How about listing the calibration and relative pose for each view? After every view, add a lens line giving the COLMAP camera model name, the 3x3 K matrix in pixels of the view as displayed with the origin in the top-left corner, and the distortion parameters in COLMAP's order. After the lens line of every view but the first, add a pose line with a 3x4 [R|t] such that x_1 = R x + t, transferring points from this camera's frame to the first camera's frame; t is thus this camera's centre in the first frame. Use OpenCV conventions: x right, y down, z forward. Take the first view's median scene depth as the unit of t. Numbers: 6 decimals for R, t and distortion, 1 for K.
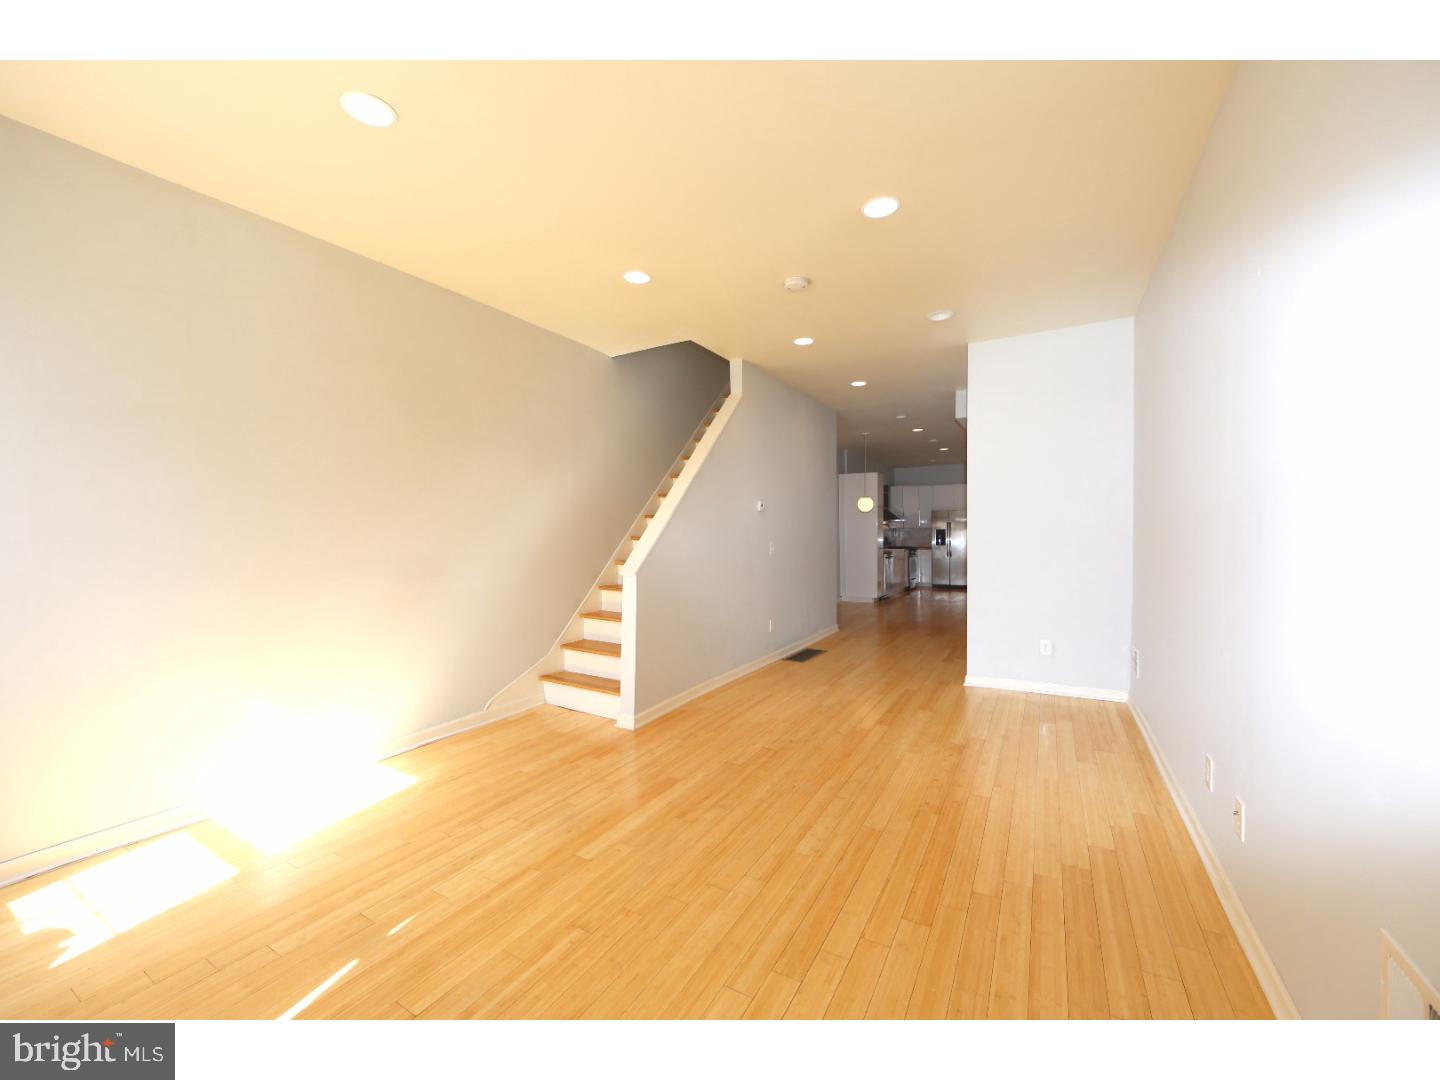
lens RADIAL K [[569.9, 0, 717.0], [0, 569.9, 534.9], [0, 0, 1]] dist [-0.001905, -0.000148]
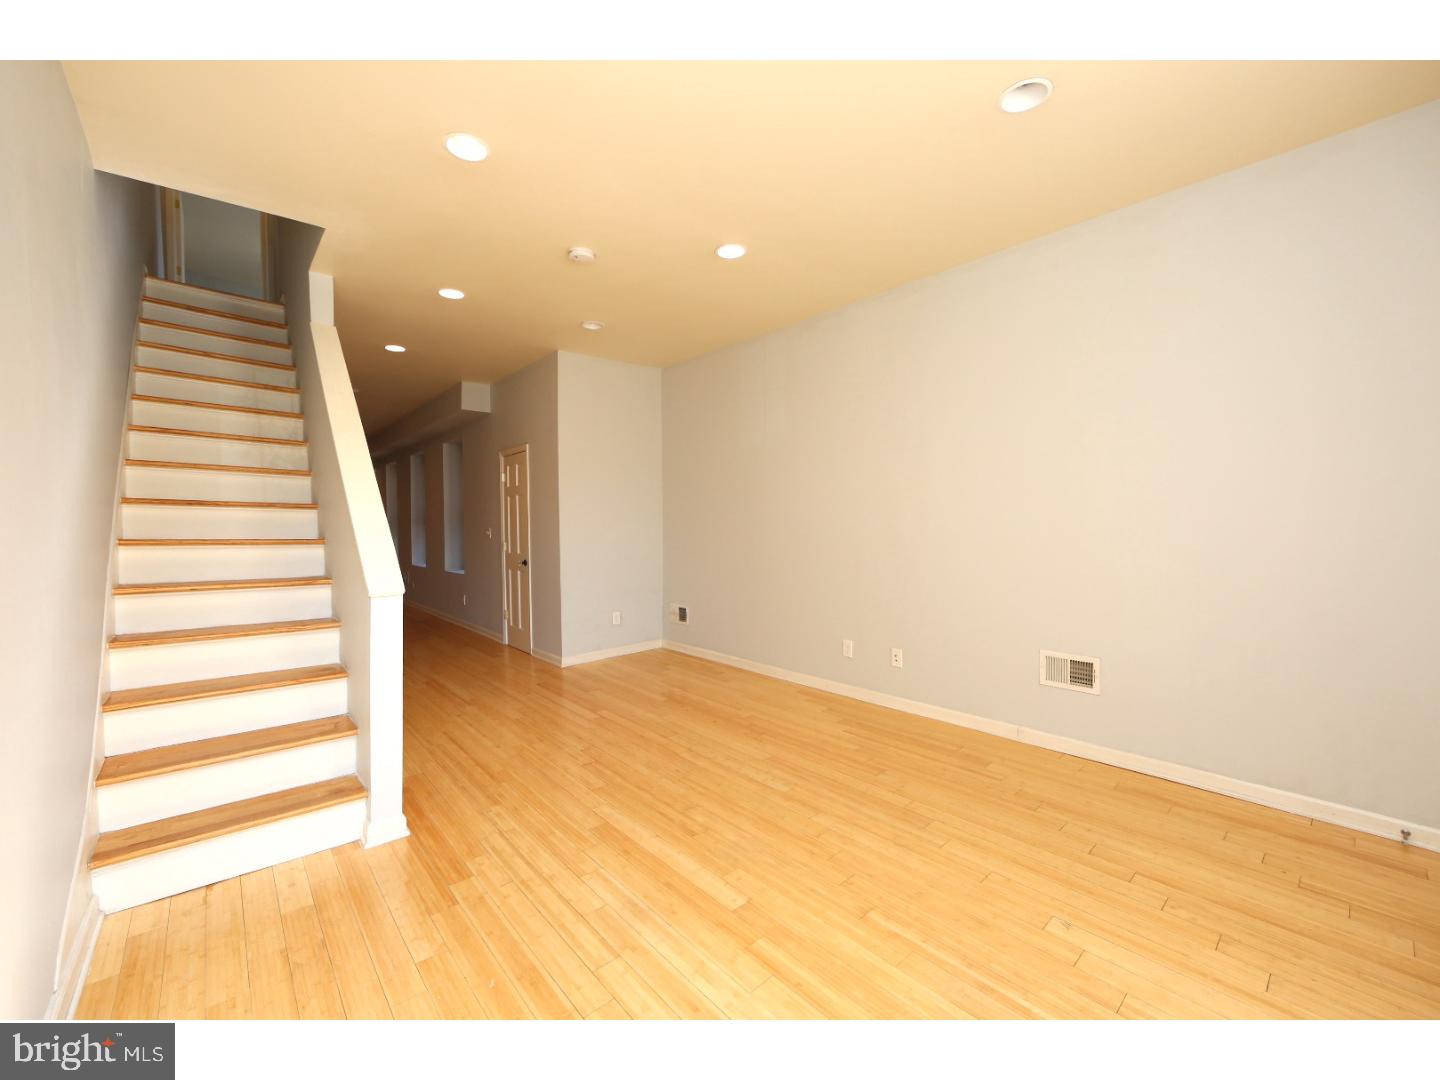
lens RADIAL K [[577.0, 0, 720.0], [0, 577.0, 540.0], [0, 0, 1]] dist [-0.002182, -0.000001]
pose [[0.321595, -0.027224, 0.946486, -0.834967], [0.013598, 0.999616, 0.024132, -0.000374], [-0.946780, 0.005109, 0.321842, 0.598454]]
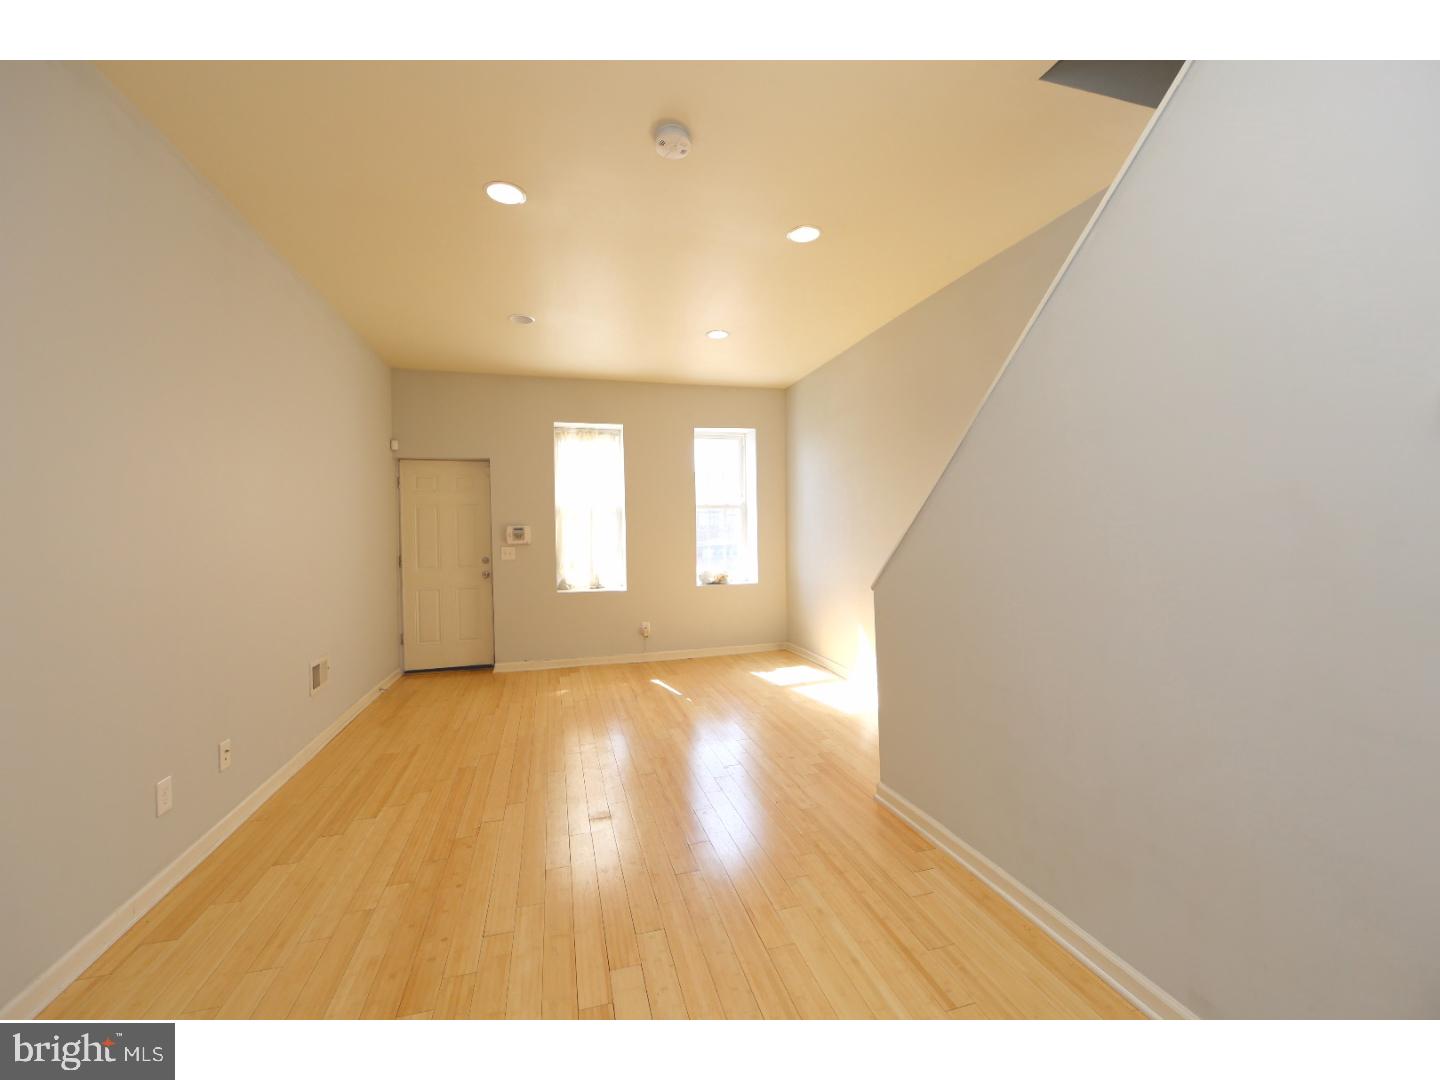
lens RADIAL K [[569.9, 0, 717.0], [0, 569.9, 534.9], [0, 0, 1]] dist [-0.001905, -0.000148]
pose [[-0.695040, 0.018538, -0.718732, 0.689579], [0.014255, 0.999826, 0.012003, -0.016390], [0.718830, -0.001903, -0.695183, 1.794413]]
